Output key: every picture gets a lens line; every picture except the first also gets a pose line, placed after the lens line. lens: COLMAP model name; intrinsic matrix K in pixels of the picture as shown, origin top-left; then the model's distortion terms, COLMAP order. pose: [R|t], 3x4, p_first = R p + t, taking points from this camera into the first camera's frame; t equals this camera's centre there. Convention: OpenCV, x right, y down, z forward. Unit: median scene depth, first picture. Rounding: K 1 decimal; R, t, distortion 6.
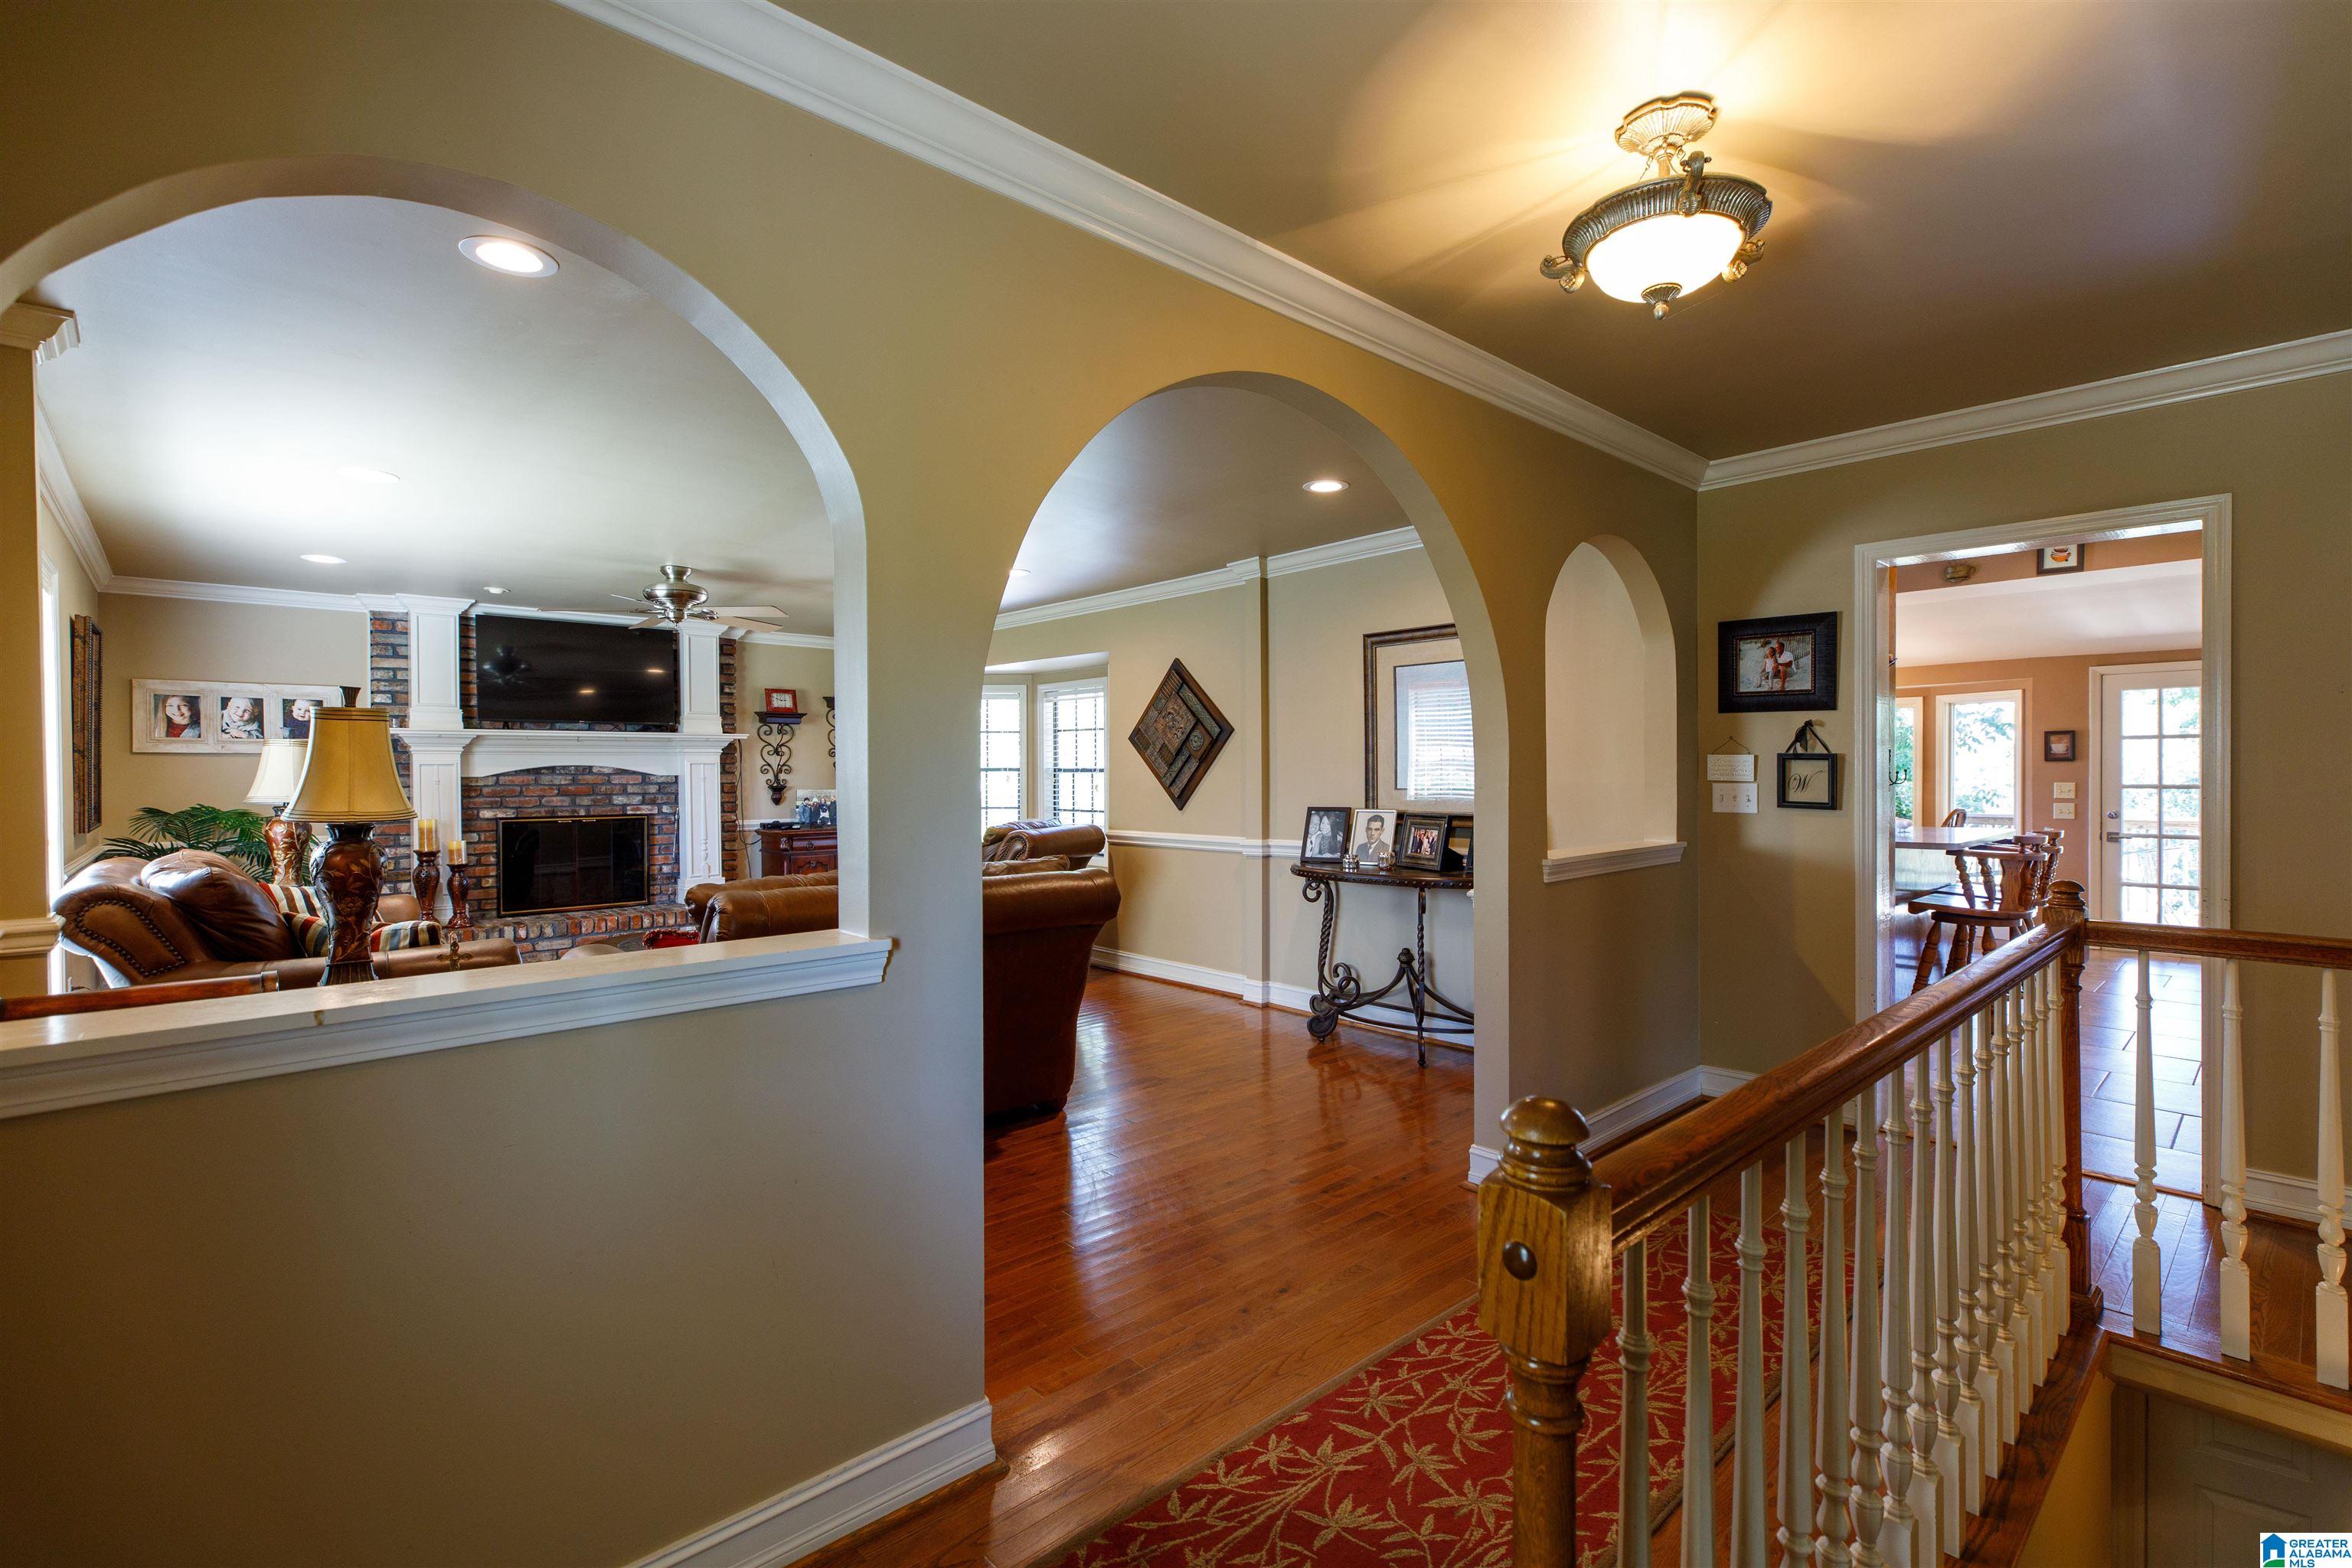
lens RADIAL K [[1050.8, 0, 1185.3], [0, 1050.8, 782.2], [0, 0, 1]] dist [0.006672, 0.000186]
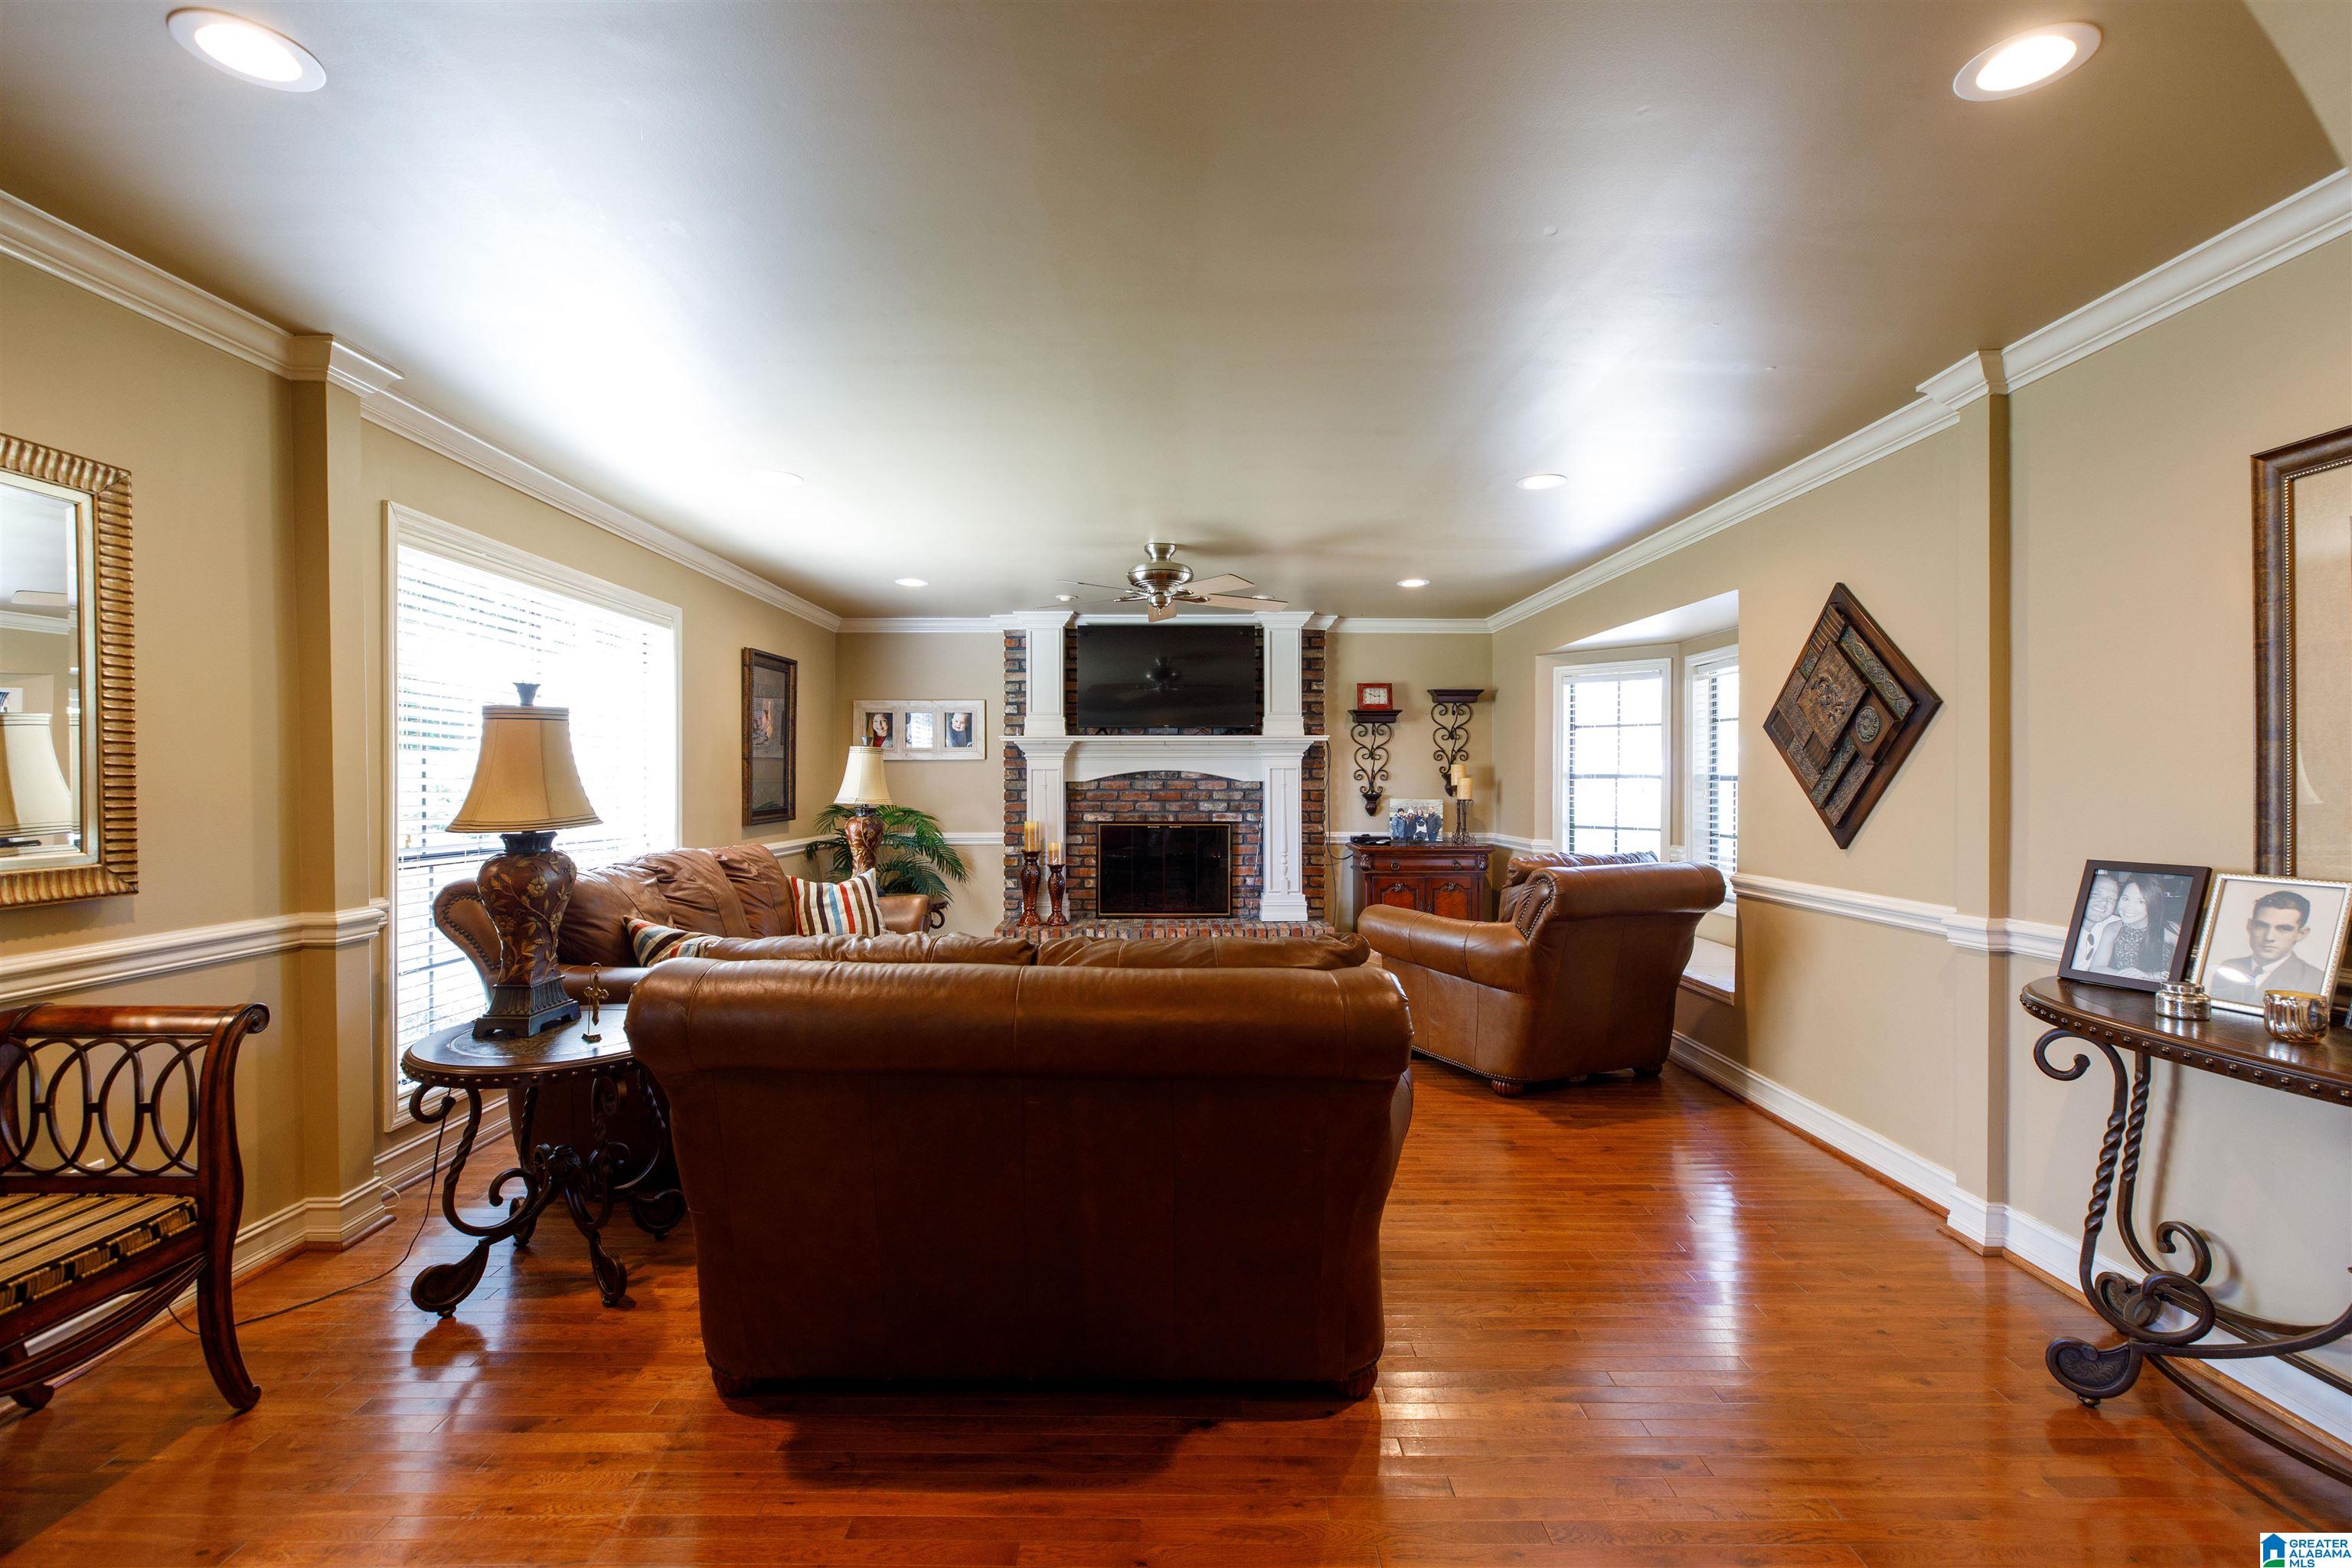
lens RADIAL K [[1050.0, 0, 1184.0], [0, 1050.0, 782.0], [0, 0, 1]] dist [0.003420, -0.000420]
pose [[0.740334, 0.007360, -0.672199, 0.109356], [-0.011590, 0.999931, -0.001817, -0.004132], [0.672140, 0.009136, 0.740368, 0.323413]]
